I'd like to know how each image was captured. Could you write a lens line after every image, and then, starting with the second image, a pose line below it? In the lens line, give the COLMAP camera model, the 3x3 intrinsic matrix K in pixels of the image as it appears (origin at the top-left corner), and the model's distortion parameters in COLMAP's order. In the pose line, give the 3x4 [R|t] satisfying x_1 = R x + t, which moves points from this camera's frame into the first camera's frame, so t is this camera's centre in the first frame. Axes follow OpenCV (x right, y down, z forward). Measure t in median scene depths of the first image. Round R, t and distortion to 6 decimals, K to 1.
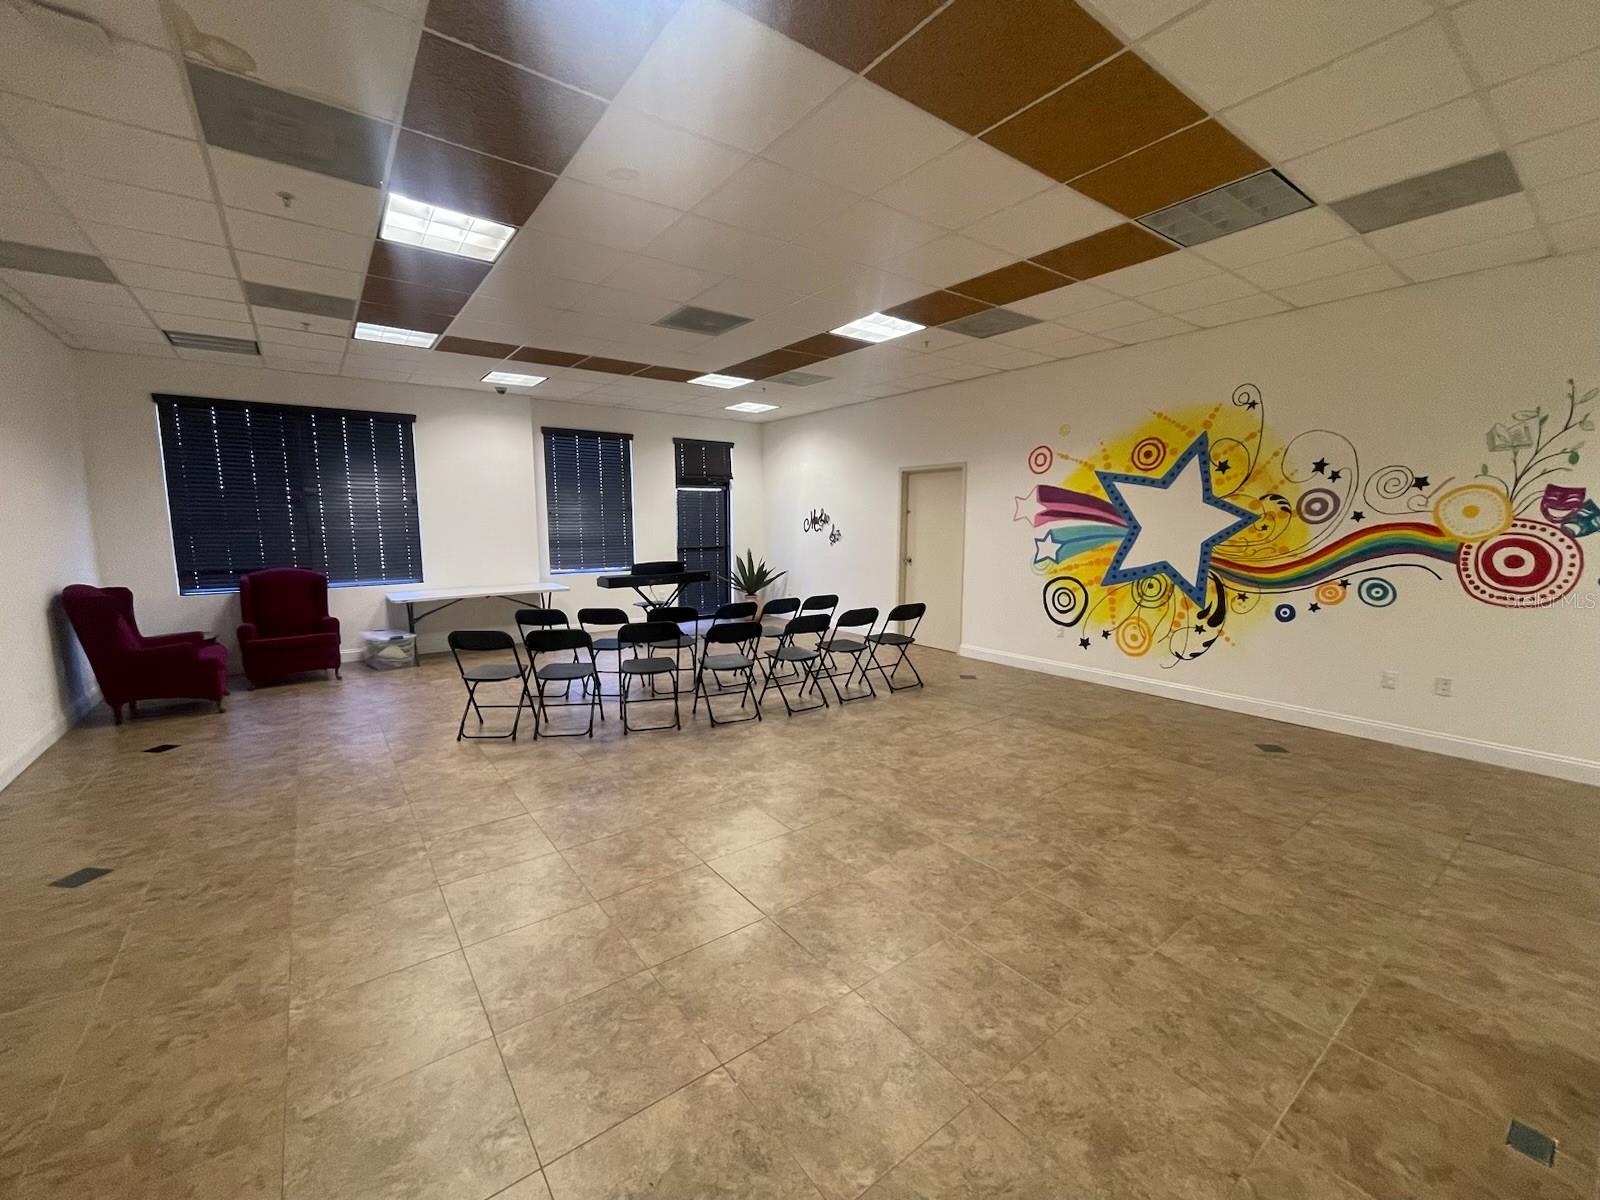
lens RADIAL K [[654.4, 0, 792.3], [0, 654.4, 602.4], [0, 0, 1]] dist [-0.000936, -0.000160]
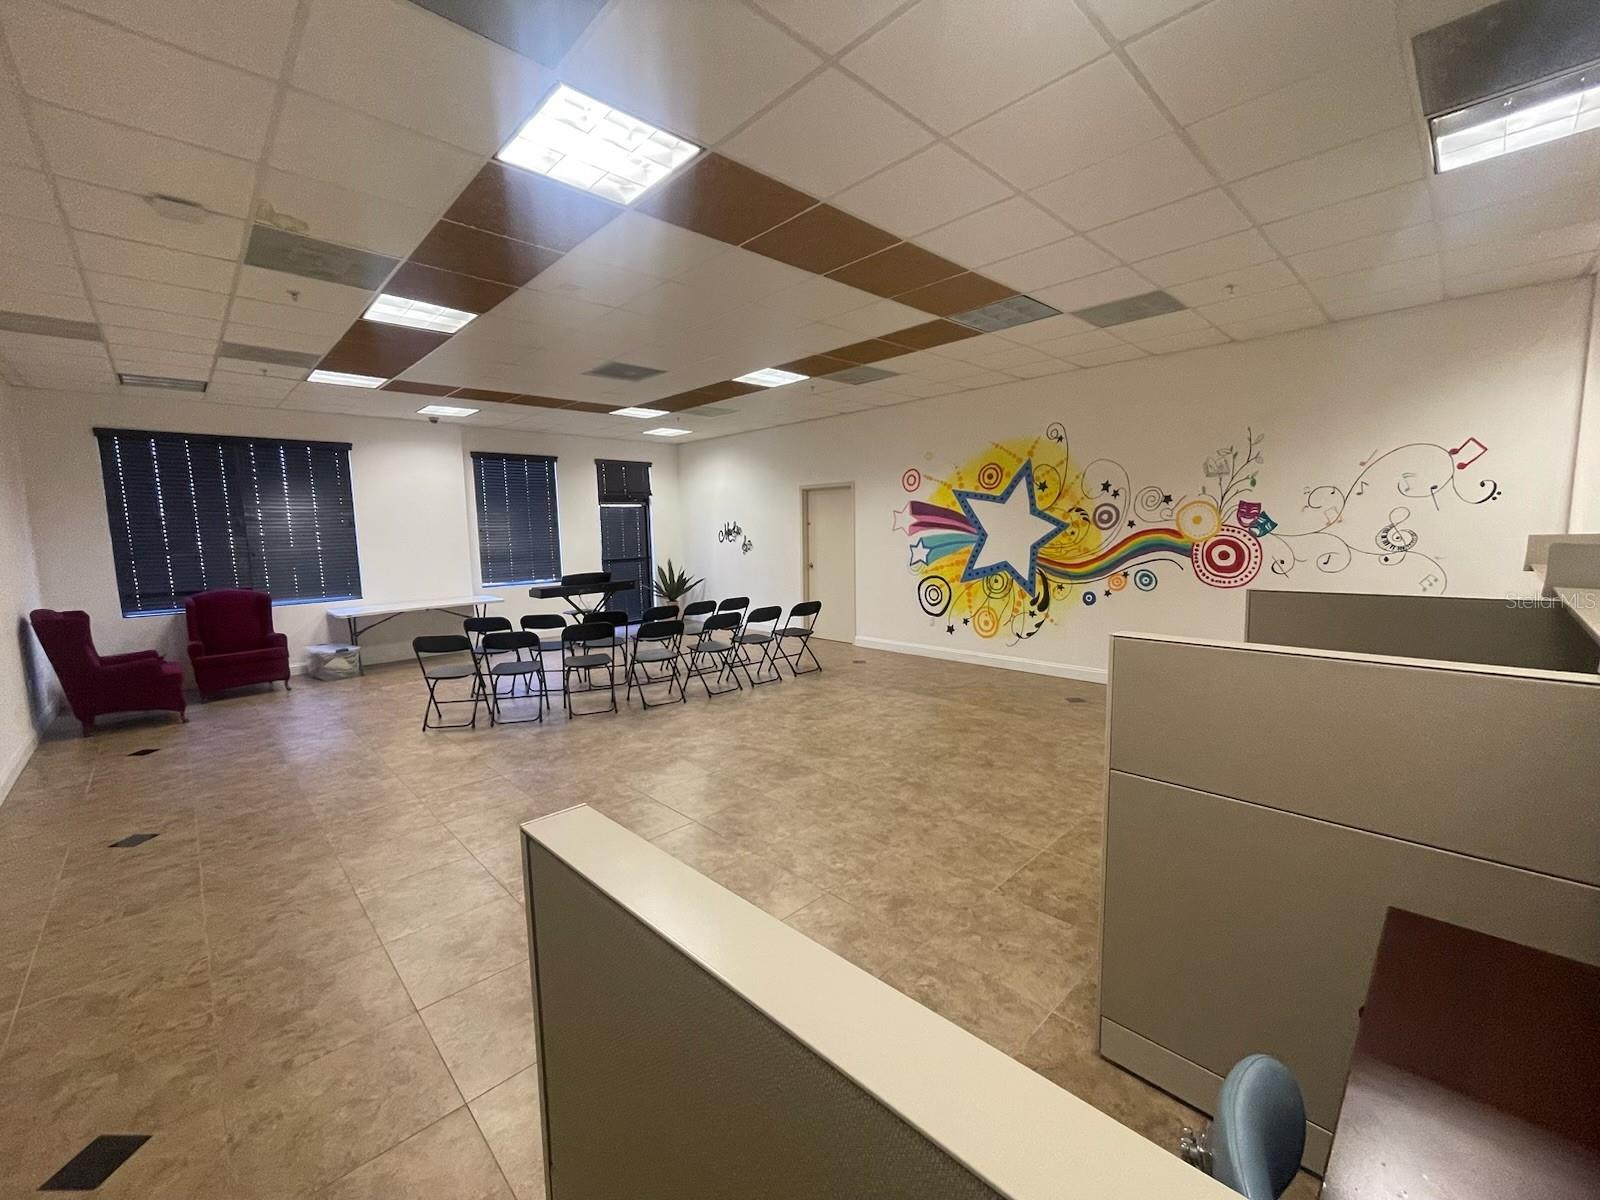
lens RADIAL K [[654.4, 0, 791.4], [0, 654.4, 601.4], [0, 0, 1]] dist [-0.000936, -0.000160]
pose [[0.992254, -0.033488, 0.119623, 0.007486], [0.034947, 0.999338, -0.010112, 0.013595], [-0.119205, 0.014214, 0.992768, -0.209480]]
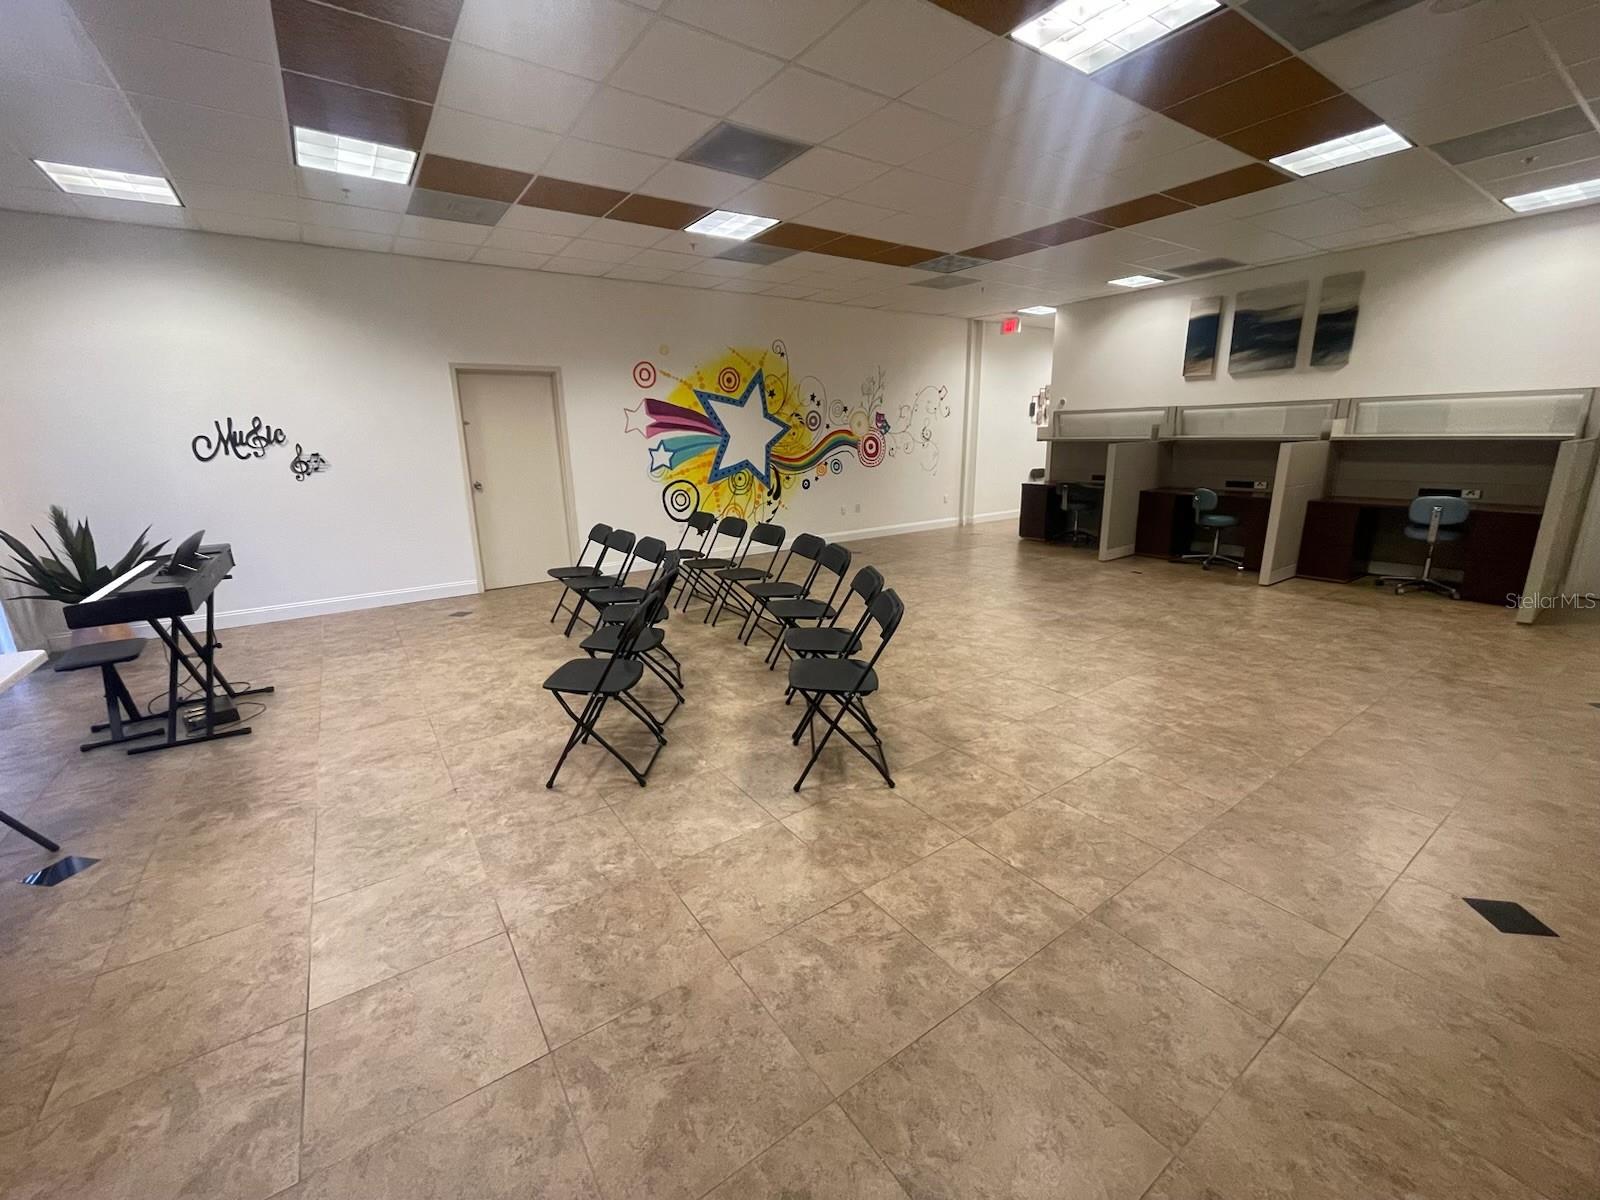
lens RADIAL K [[654.4, 0, 788.8], [0, 654.4, 602.9], [0, 0, 1]] dist [-0.000936, -0.000160]
pose [[0.029041, -0.246141, 0.968799, -0.922064], [0.148417, 0.959526, 0.239336, -0.095391], [-0.988498, 0.136836, 0.064397, 0.903089]]
